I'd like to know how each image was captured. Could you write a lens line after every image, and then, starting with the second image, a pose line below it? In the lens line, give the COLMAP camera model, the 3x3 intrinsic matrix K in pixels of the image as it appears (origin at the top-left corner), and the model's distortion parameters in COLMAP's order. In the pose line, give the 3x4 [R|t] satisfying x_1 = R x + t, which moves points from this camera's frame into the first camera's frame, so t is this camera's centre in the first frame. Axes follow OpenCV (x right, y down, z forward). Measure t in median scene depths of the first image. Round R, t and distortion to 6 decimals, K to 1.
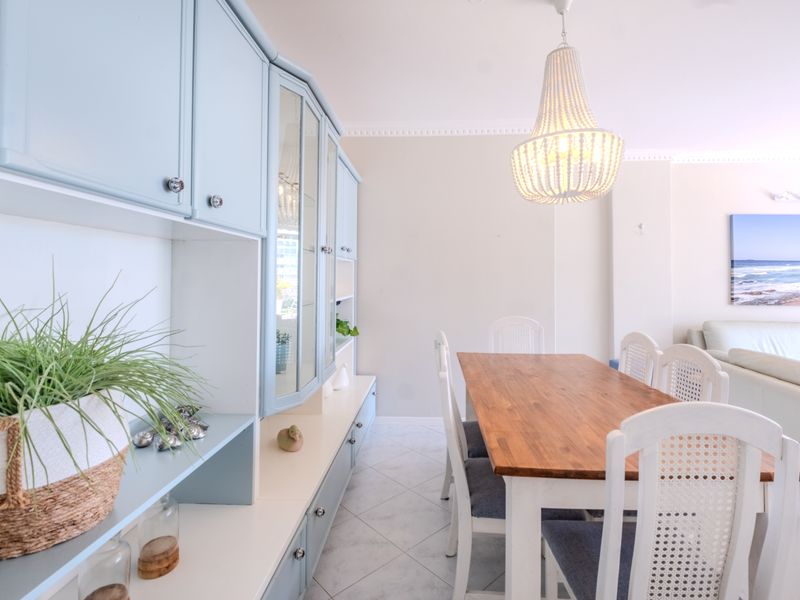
lens RADIAL K [[400.6, 0, 404.3], [0, 400.6, 274.9], [0, 0, 1]] dist [-0.006096, -0.001180]
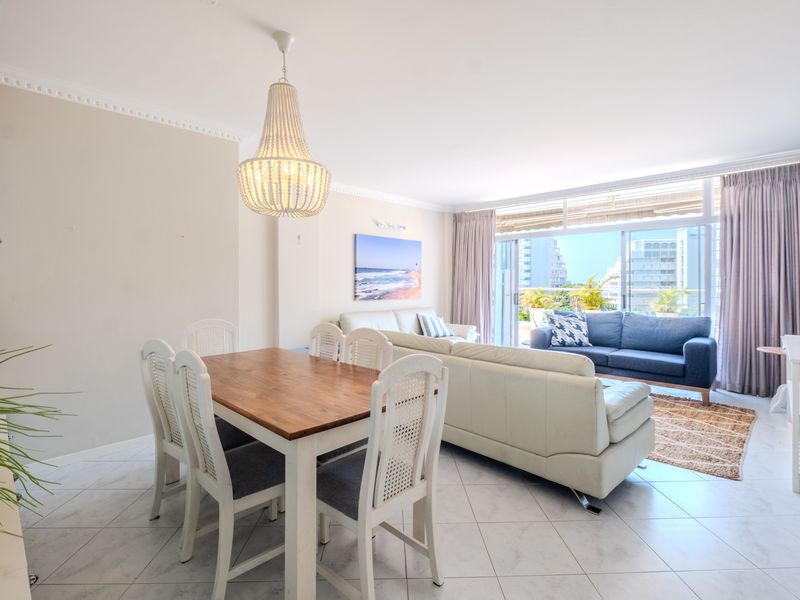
lens RADIAL K [[400.6, 0, 402.8], [0, 400.6, 294.9], [0, 0, 1]] dist [-0.006096, -0.001180]
pose [[0.651073, -0.026836, 0.758541, -0.196715], [-0.006975, 0.999121, 0.041334, -0.002655], [-0.758983, -0.032202, 0.650313, -0.025018]]
